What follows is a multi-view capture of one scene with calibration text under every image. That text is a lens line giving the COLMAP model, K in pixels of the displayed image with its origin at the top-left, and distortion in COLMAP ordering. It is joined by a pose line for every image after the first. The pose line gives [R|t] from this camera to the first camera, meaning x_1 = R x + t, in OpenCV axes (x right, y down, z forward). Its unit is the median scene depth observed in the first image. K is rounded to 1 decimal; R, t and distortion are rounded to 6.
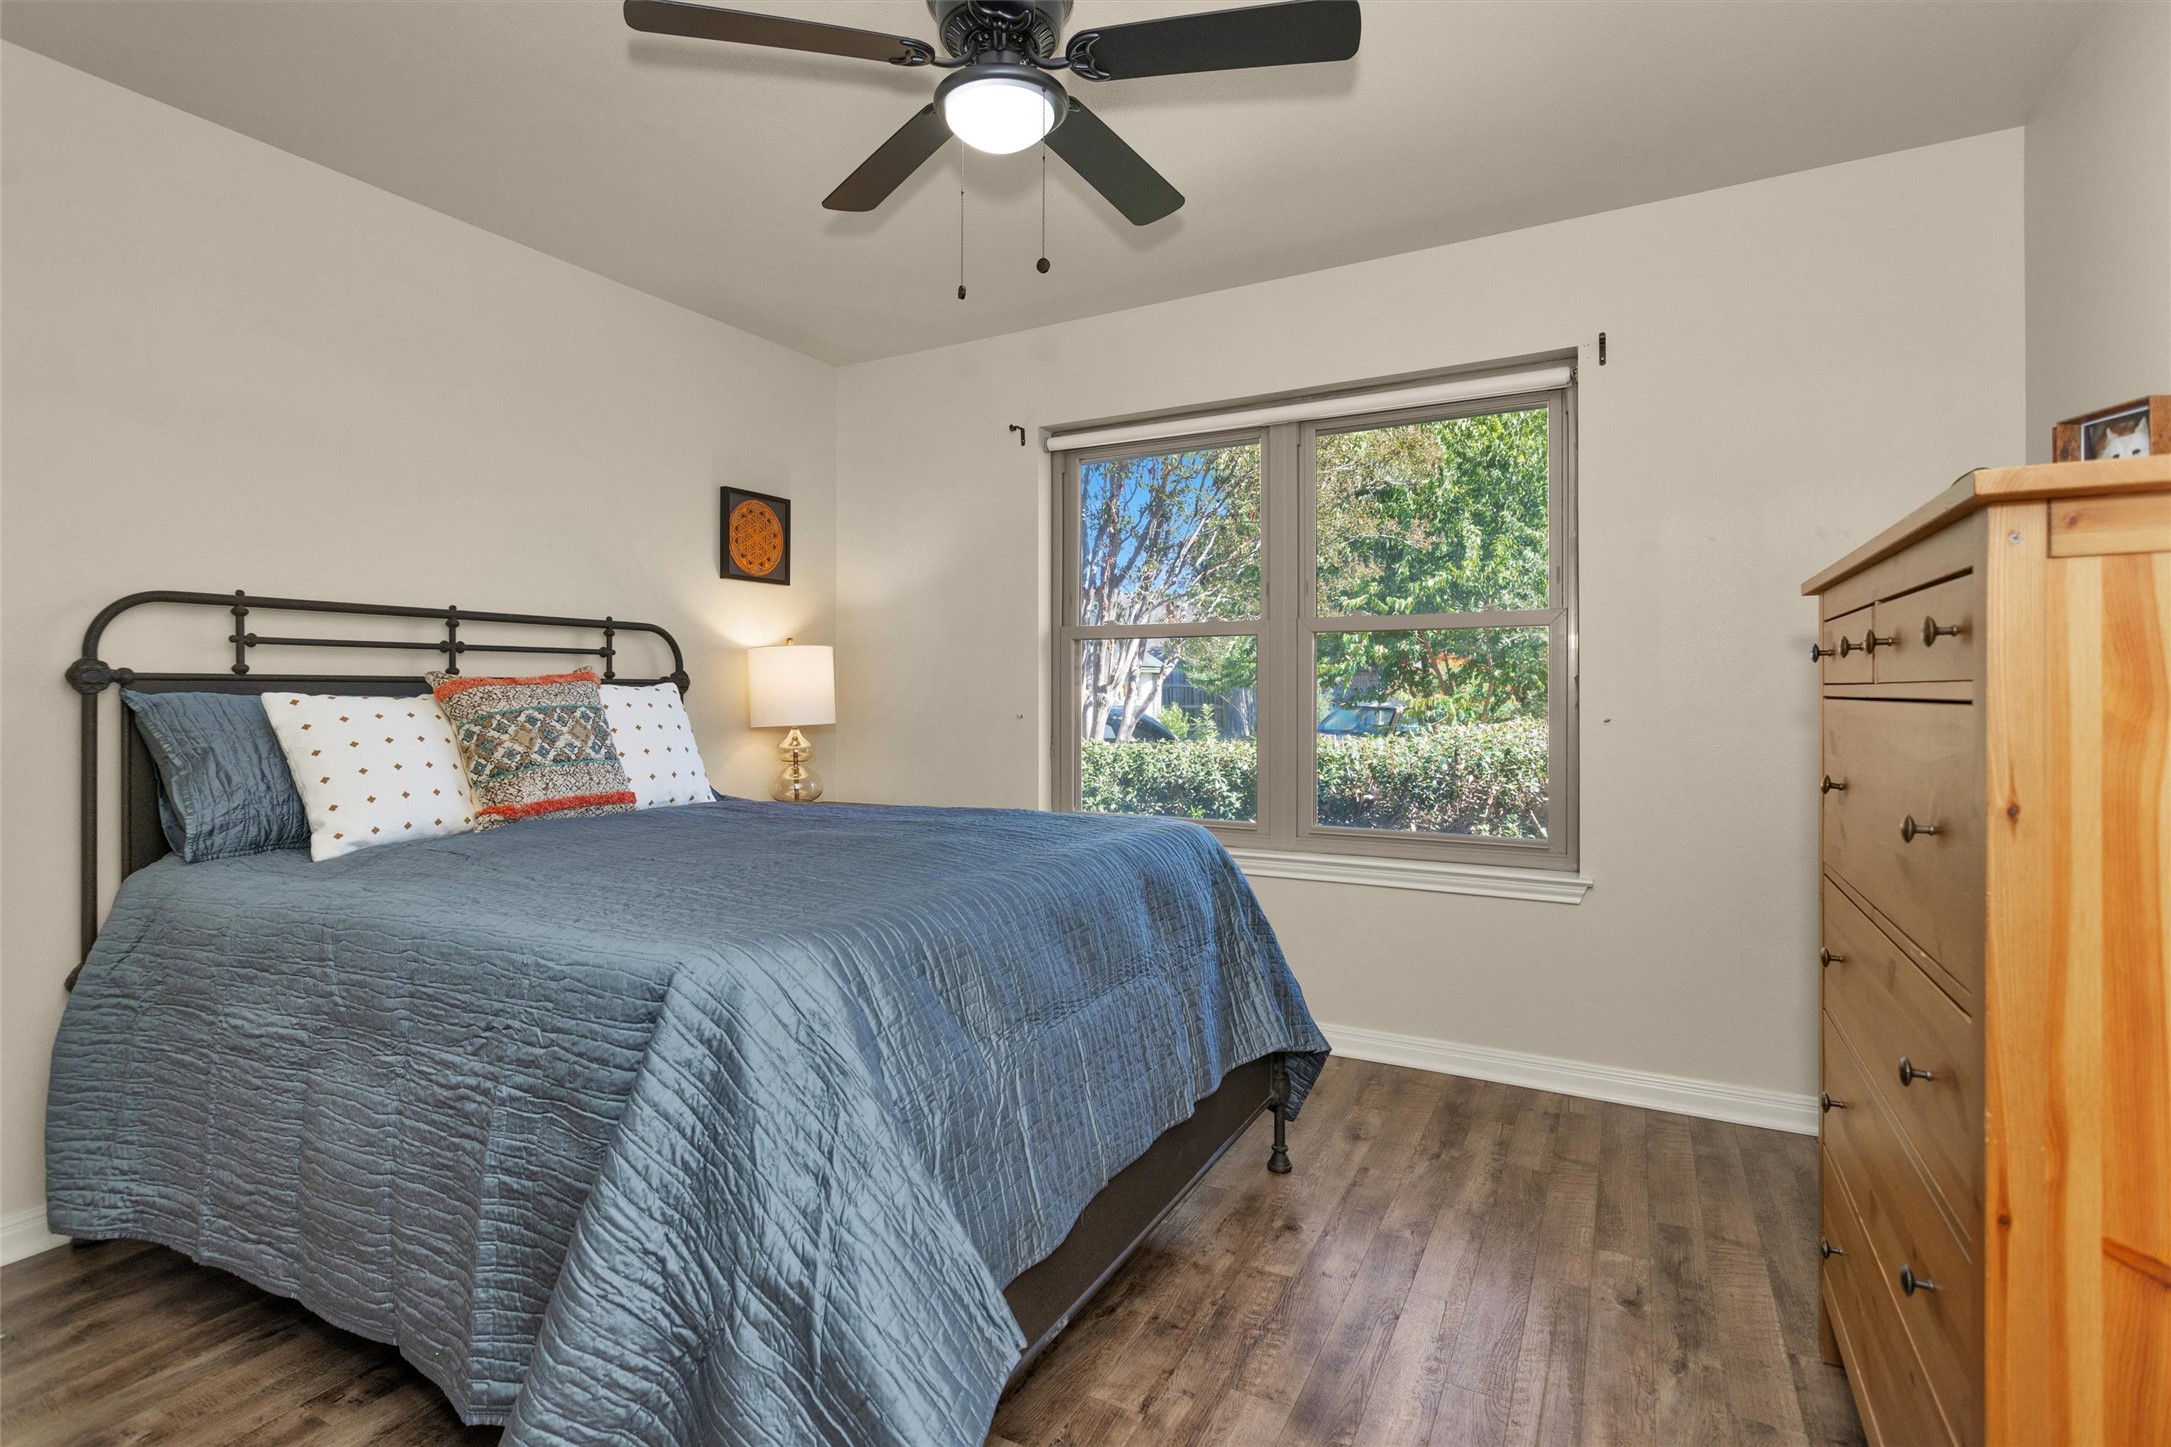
lens RADIAL K [[1043.9, 0, 1081.7], [0, 1043.9, 688.1], [0, 0, 1]] dist [-0.029661, 0.017777]
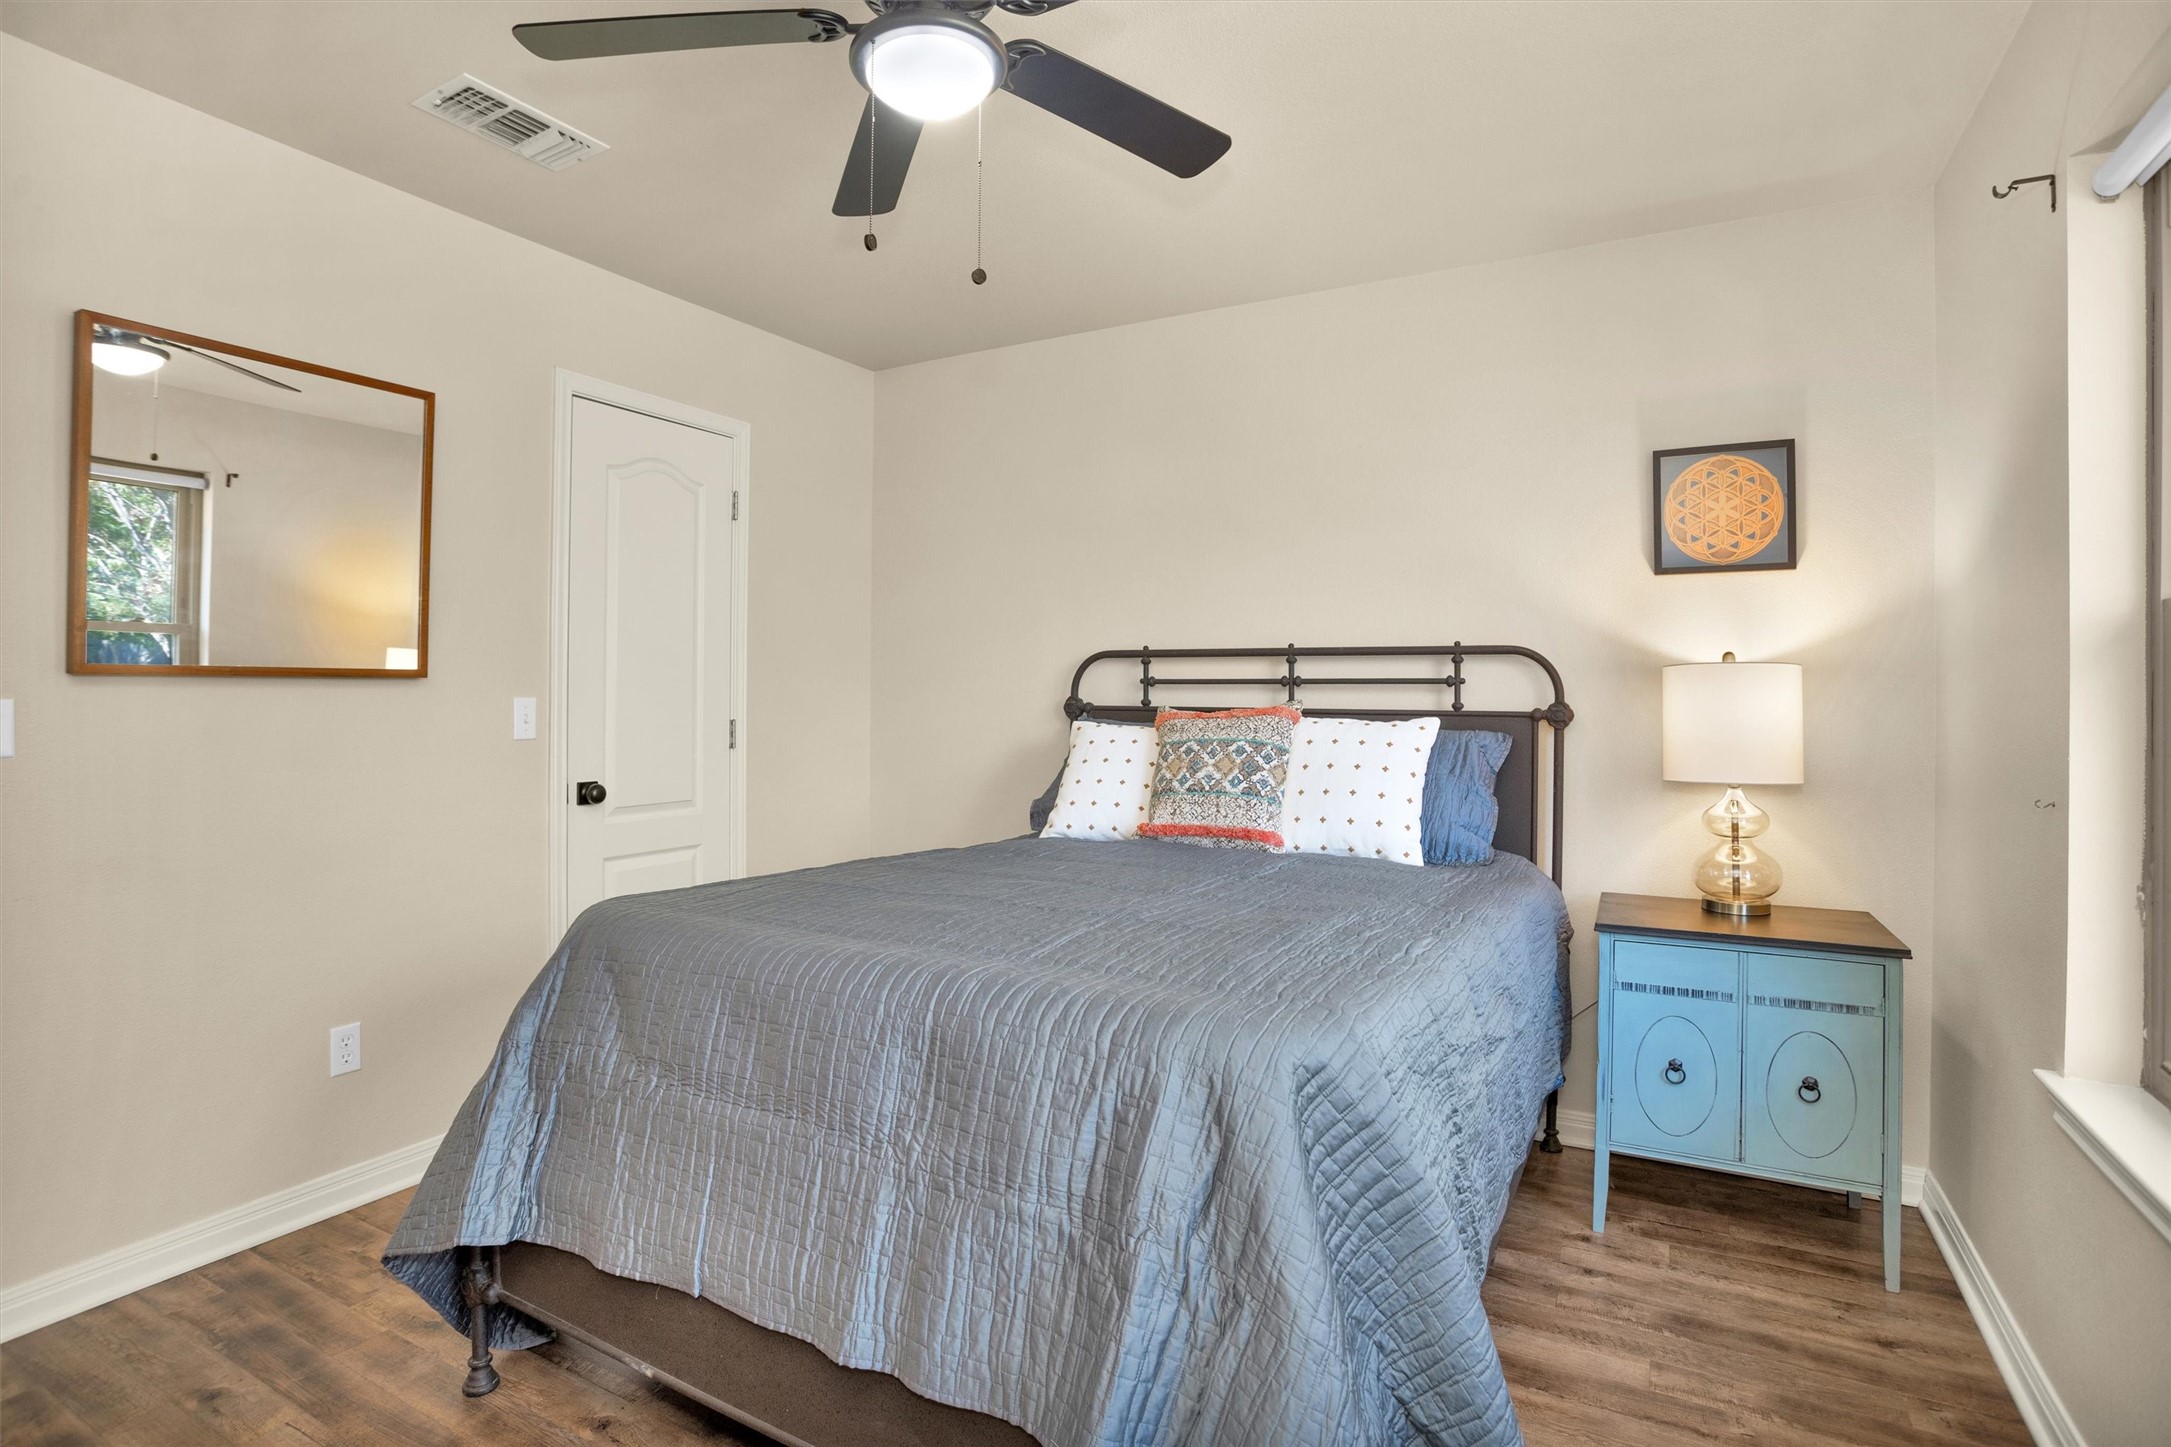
lens RADIAL K [[1043.9, 0, 1081.7], [0, 1043.9, 688.1], [0, 0, 1]] dist [-0.029661, 0.017777]
pose [[0.013085, -0.004057, -0.999906, 0.556526], [-0.003496, 0.999985, -0.004103, -0.029871], [0.999908, 0.003550, 0.013071, 0.837974]]
